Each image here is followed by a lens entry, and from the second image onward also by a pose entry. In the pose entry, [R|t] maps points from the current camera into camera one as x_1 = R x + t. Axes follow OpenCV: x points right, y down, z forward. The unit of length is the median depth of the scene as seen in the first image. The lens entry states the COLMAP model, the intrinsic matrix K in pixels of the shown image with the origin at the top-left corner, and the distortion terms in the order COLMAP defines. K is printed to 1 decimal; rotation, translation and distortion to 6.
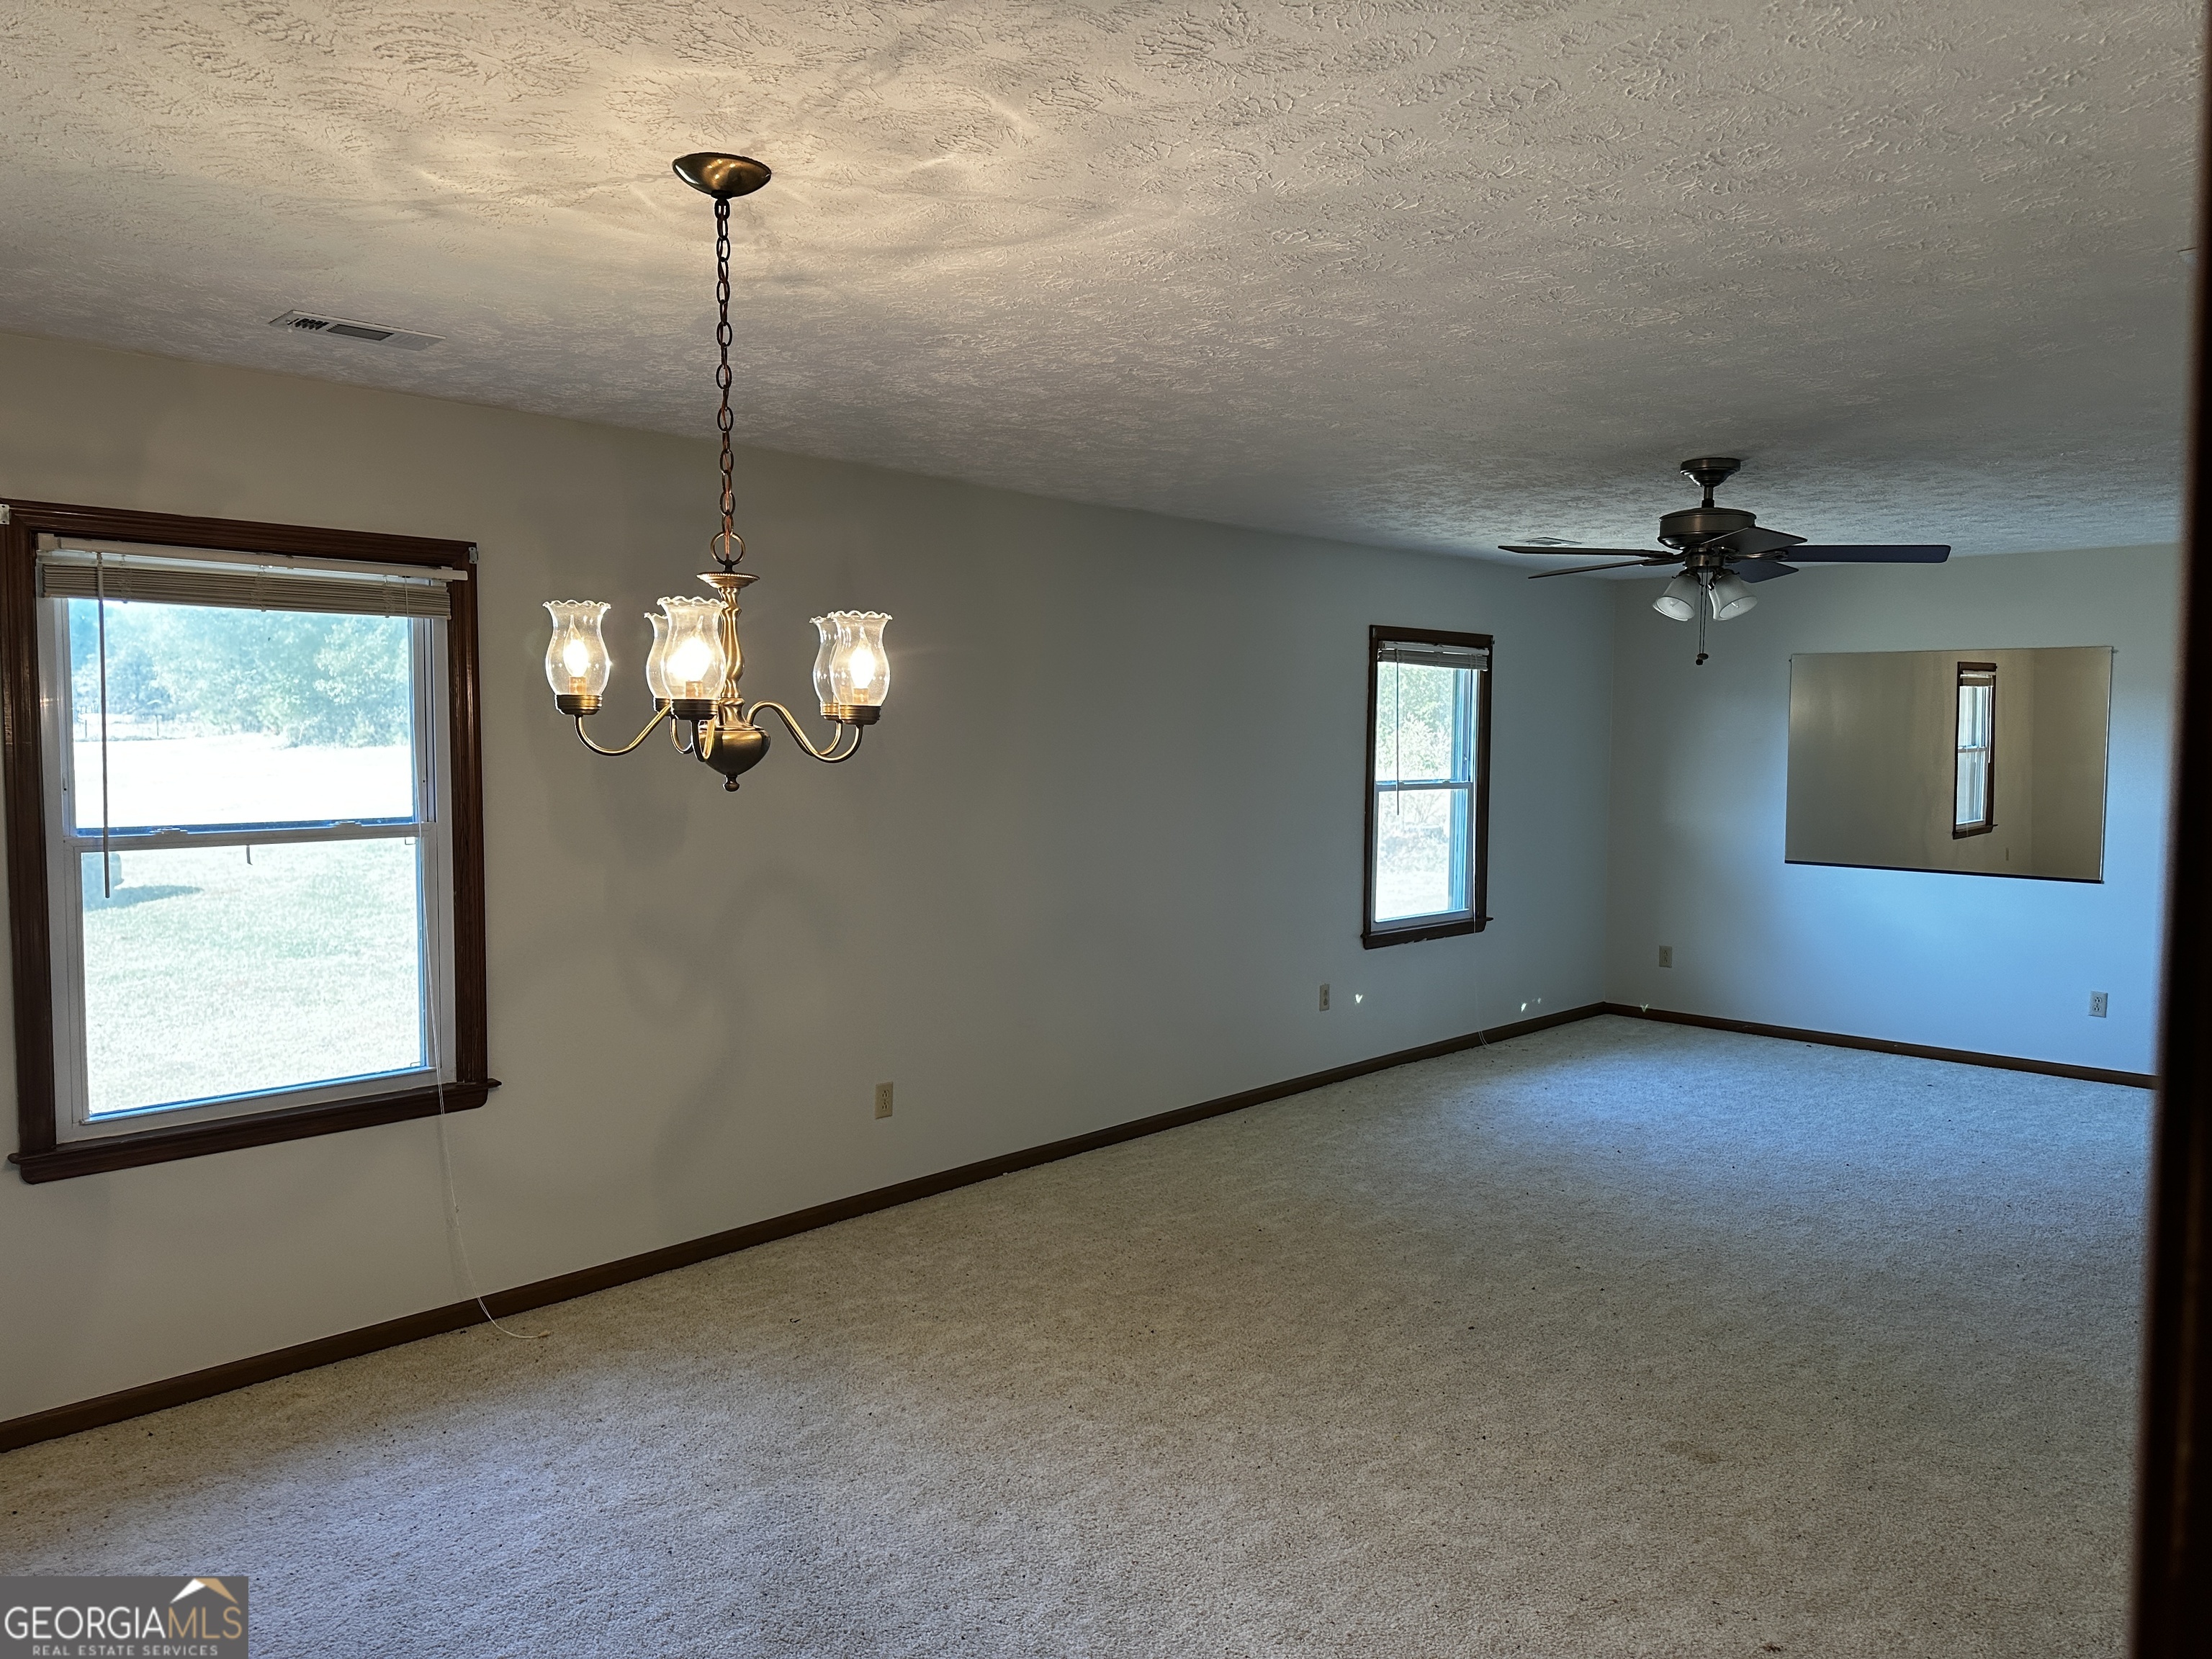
lens RADIAL K [[1542.3, 0, 1102.6], [0, 1542.3, 828.2], [0, 0, 1]] dist [0.097682, -0.127671]
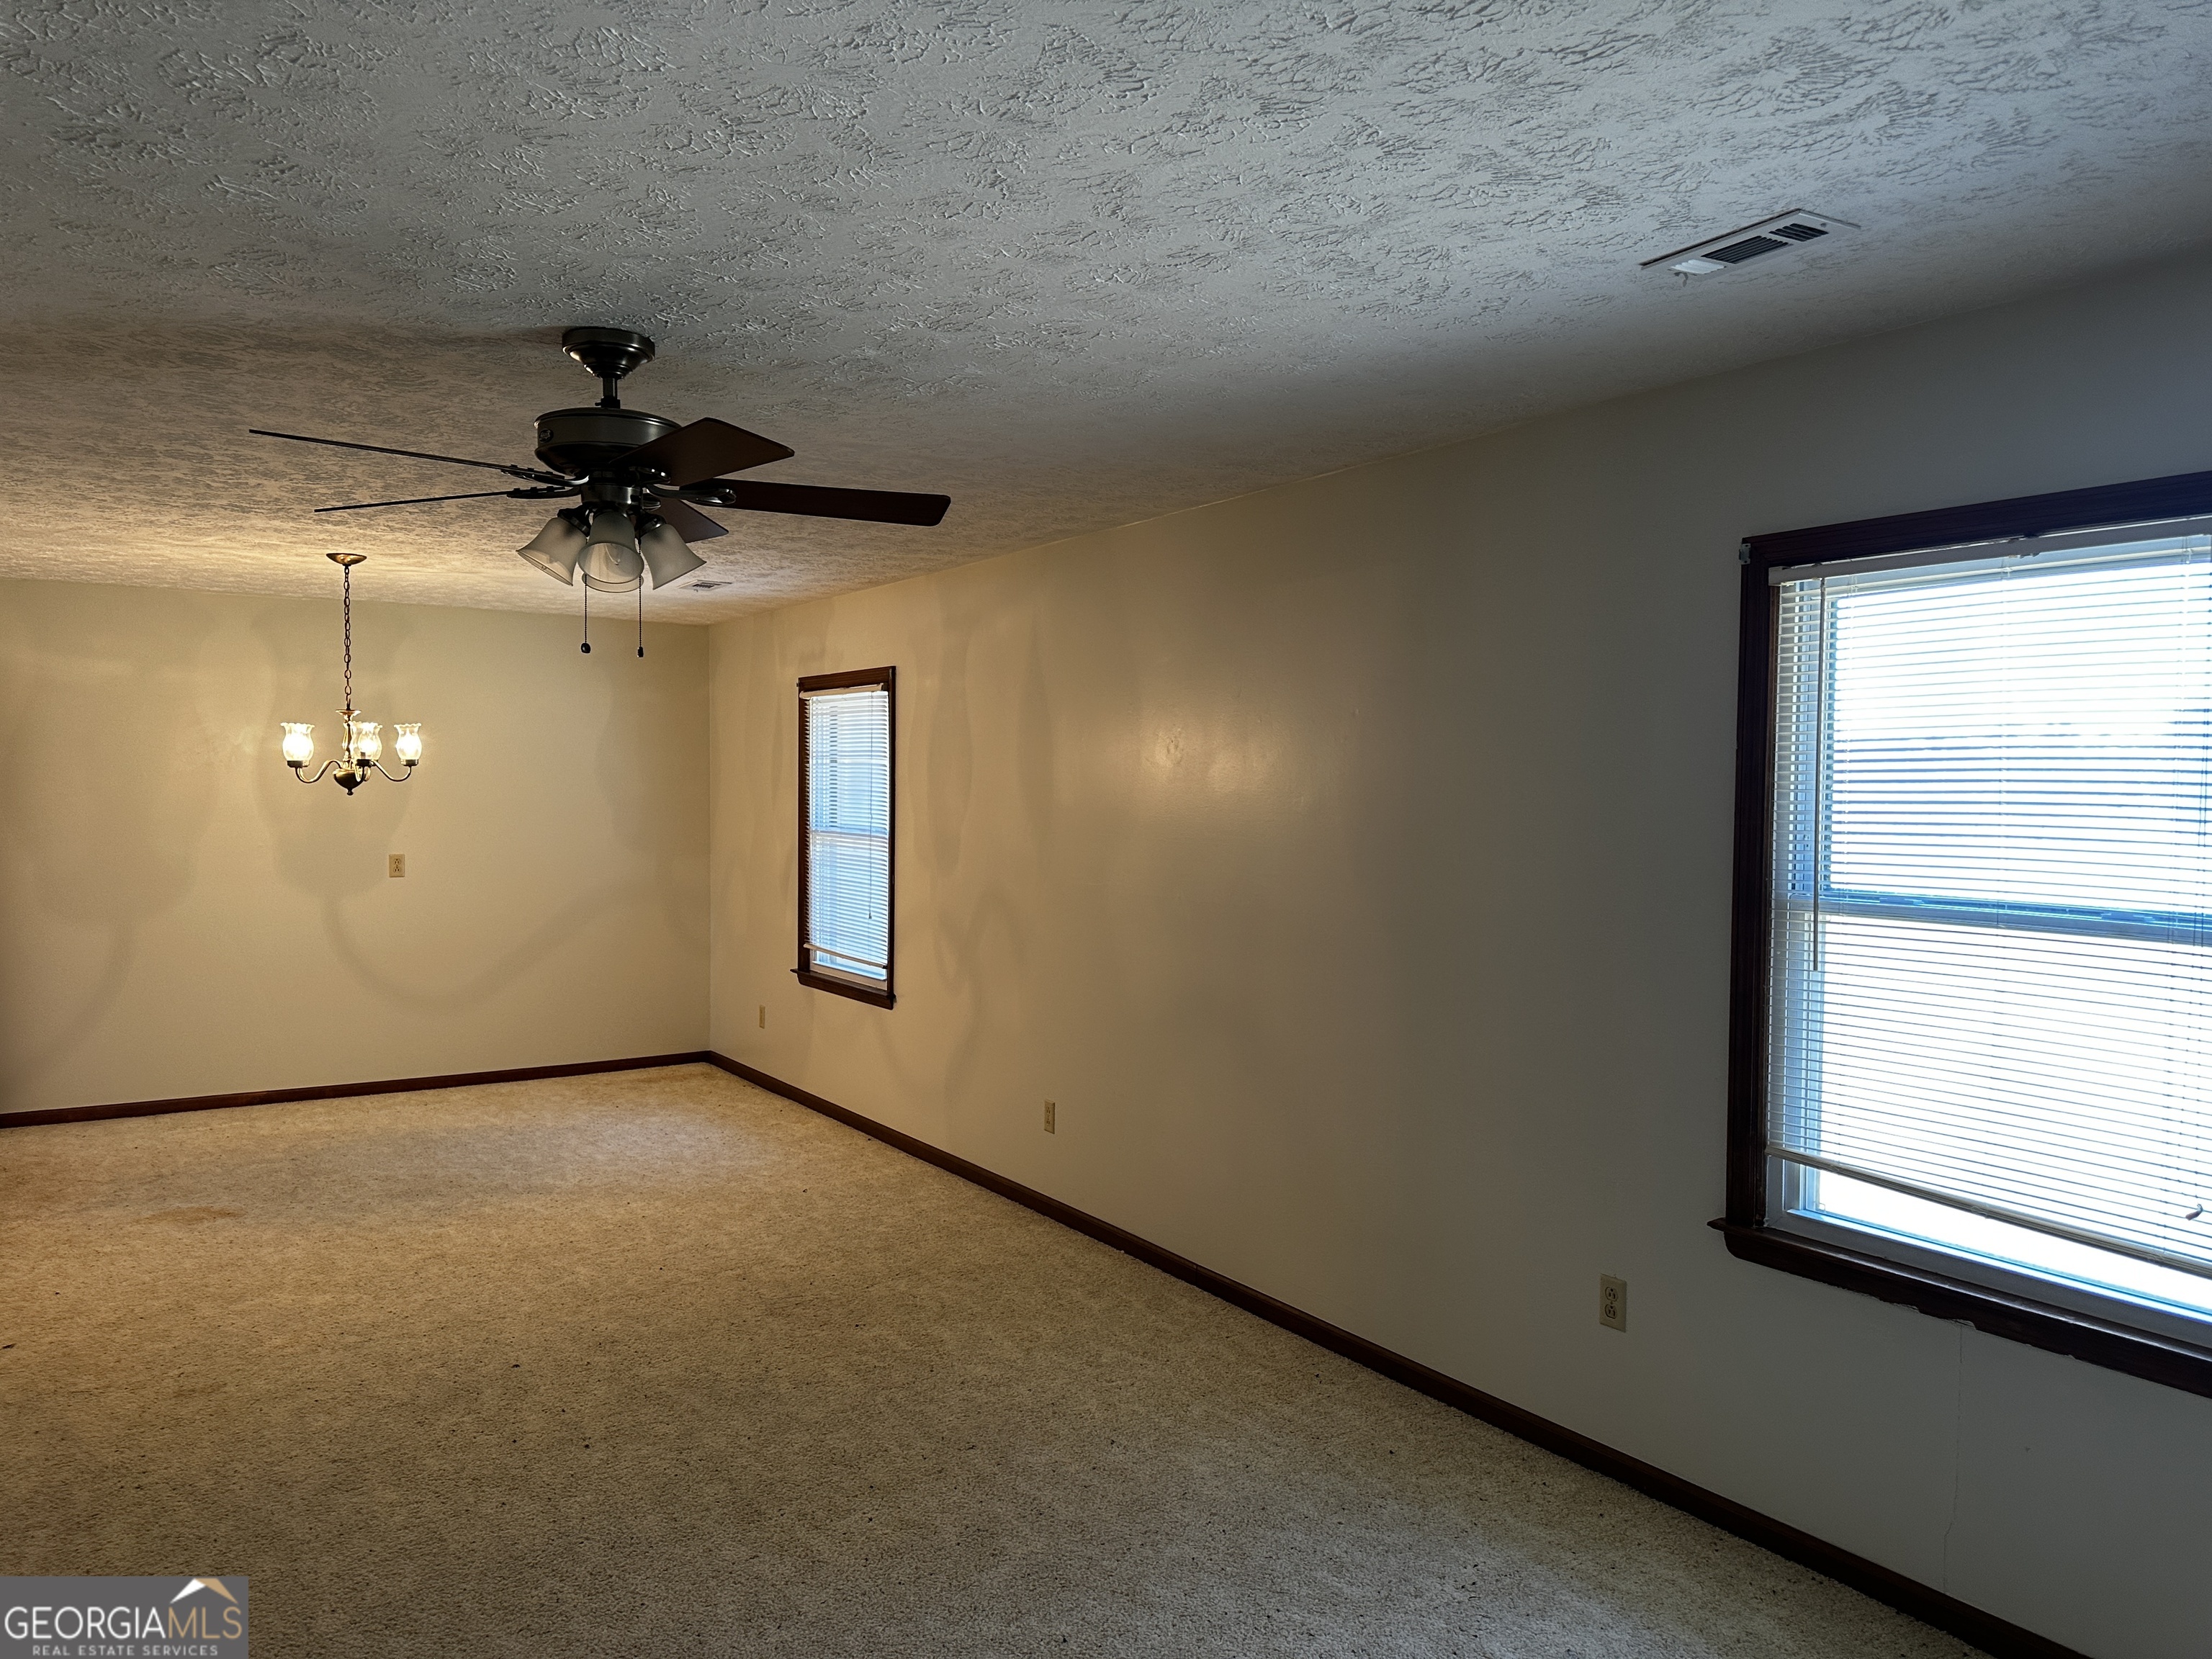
lens RADIAL K [[1542.3, 0, 1106.6], [0, 1542.3, 830.9], [0, 0, 1]] dist [0.097682, -0.127671]
pose [[-0.218105, 0.024467, -0.975619, 1.133366], [-0.071448, 0.996603, 0.040965, -0.090485], [0.973307, 0.078640, -0.215616, 1.569458]]
